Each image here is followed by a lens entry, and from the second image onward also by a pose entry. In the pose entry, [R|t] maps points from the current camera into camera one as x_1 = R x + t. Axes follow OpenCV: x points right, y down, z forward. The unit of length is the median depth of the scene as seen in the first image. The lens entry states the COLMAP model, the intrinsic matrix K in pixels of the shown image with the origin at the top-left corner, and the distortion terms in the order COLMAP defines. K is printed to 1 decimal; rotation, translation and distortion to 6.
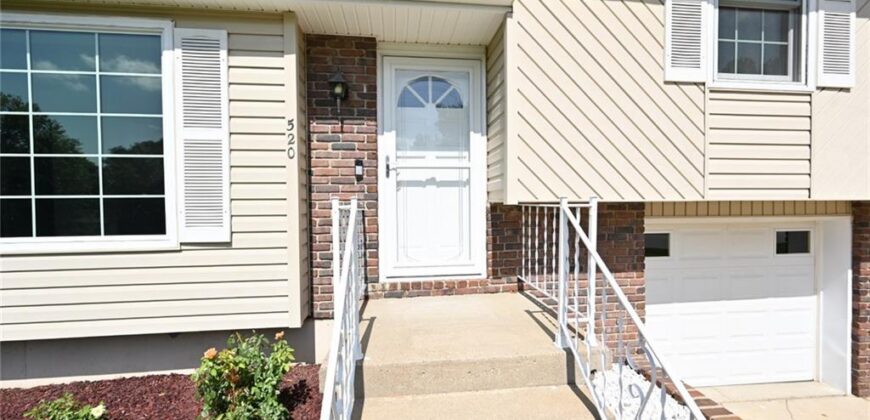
lens RADIAL K [[347.4, 0, 435.0], [0, 347.4, 210.0], [0, 0, 1]] dist [0.001212, 0.000130]
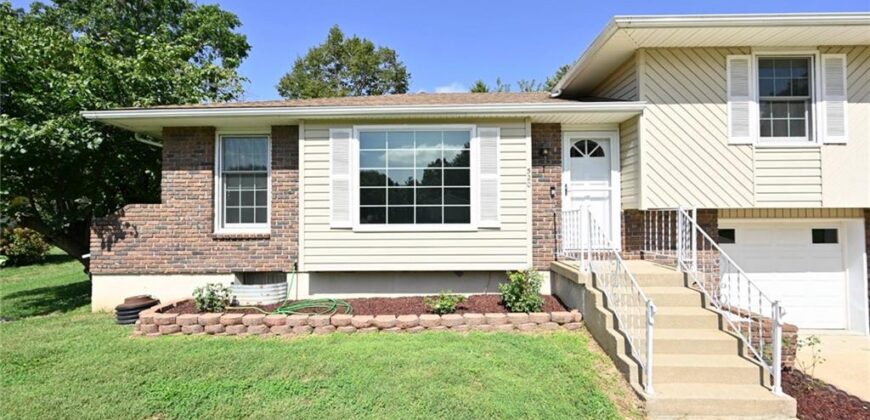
lens RADIAL K [[336.9, 0, 439.5], [0, 336.9, 207.2], [0, 0, 1]] dist [-0.001043, -0.000127]
pose [[0.991027, -0.000554, -0.133657, -0.597558], [-0.004925, 0.999161, -0.040664, 0.048195], [0.133568, 0.040957, 0.990193, -0.924942]]
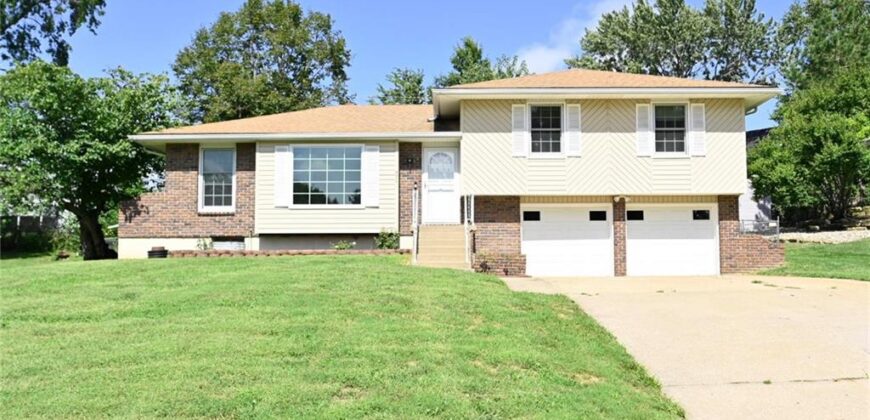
lens RADIAL K [[705.3, 0, 436.9], [0, 705.3, 226.4], [0, 0, 1]] dist [0.006210, 0.002461]
pose [[0.991360, -0.003118, -0.131130, 0.773895], [-0.008444, 0.996126, -0.087526, 0.778933], [0.130895, 0.087877, 0.987494, -5.041222]]
